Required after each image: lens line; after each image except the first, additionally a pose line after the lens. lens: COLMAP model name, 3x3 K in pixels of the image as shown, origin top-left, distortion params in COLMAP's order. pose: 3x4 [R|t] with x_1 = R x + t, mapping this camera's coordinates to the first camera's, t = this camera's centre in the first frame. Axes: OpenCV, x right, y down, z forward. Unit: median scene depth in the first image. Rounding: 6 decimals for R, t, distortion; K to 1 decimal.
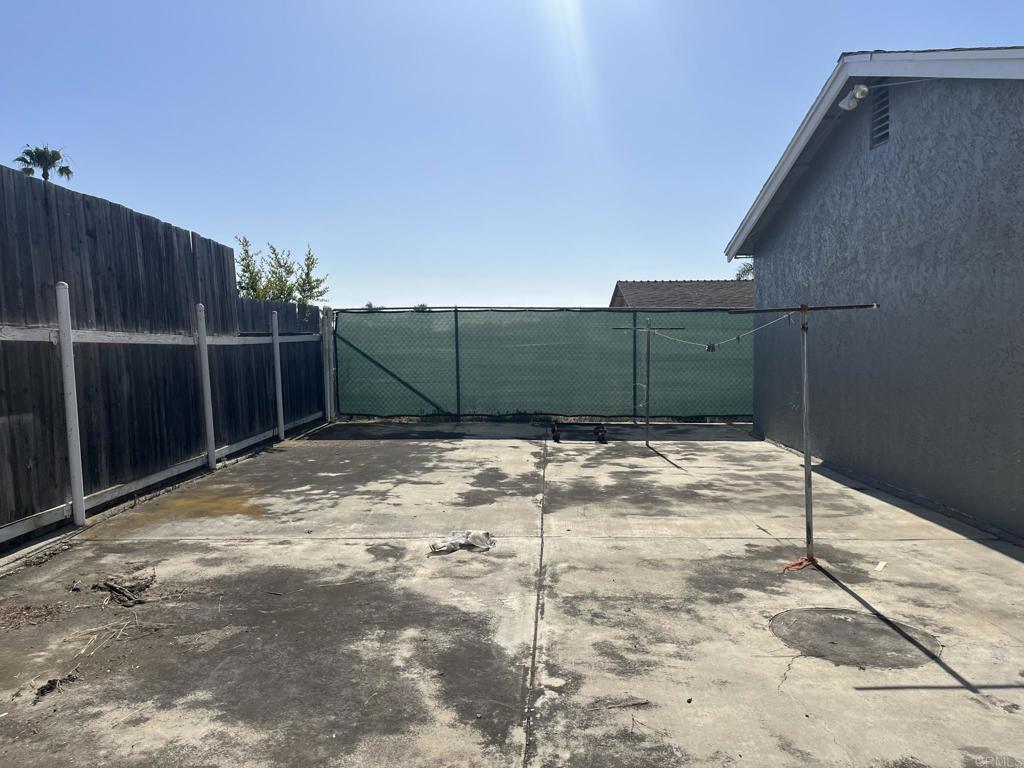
lens RADIAL K [[768.9, 0, 512.2], [0, 768.9, 386.5], [0, 0, 1]] dist [0.027073, -0.009266]
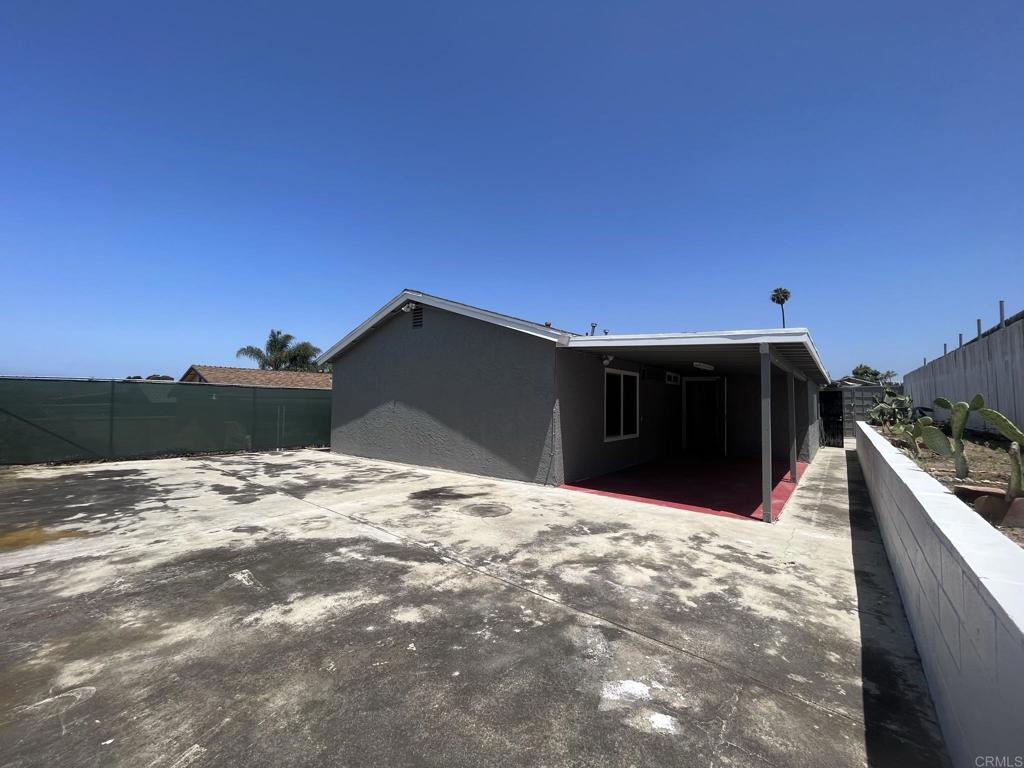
lens RADIAL K [[431.5, 0, 507.0], [0, 431.5, 379.4], [0, 0, 1]] dist [-0.002490, 0.000591]
pose [[0.599829, 0.060830, 0.797813, -0.842315], [0.033754, 0.994294, -0.101189, 0.000883], [-0.799416, 0.087625, 0.594353, -0.067266]]
